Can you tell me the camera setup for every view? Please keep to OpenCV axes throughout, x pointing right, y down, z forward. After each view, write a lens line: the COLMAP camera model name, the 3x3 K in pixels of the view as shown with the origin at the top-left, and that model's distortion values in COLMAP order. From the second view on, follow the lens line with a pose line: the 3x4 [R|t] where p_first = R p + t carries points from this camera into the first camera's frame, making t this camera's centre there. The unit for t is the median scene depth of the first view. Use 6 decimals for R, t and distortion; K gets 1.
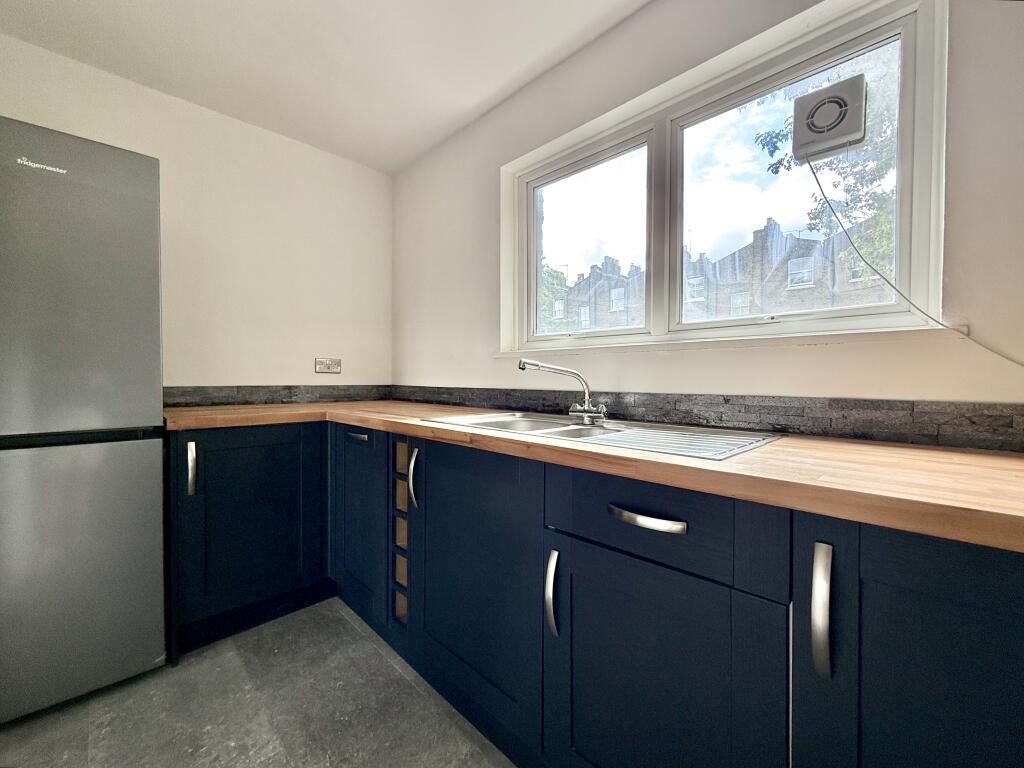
lens RADIAL K [[415.9, 0, 512.0], [0, 415.9, 384.0], [0, 0, 1]] dist [-0.000375, 0.000150]
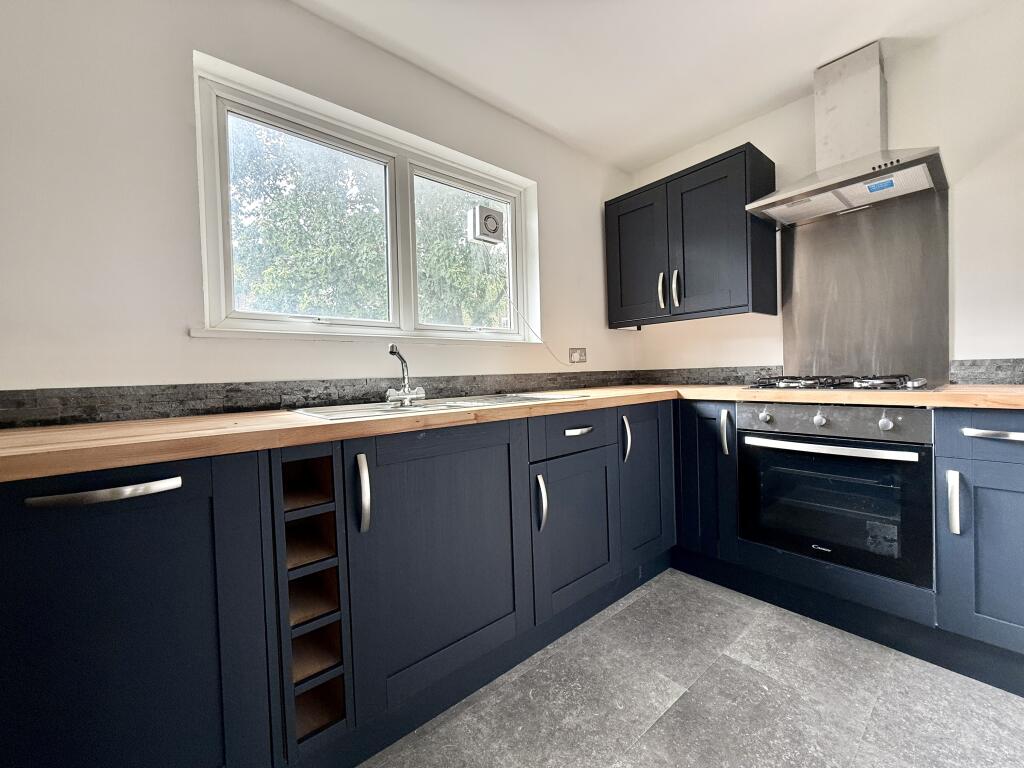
lens RADIAL K [[408.1, 0, 515.4], [0, 408.1, 383.1], [0, 0, 1]] dist [-0.002249, -0.000090]
pose [[0.085238, -0.033492, 0.995798, -1.005846], [0.042769, 0.998637, 0.029927, 0.018472], [-0.995442, 0.040038, 0.086554, 0.704501]]
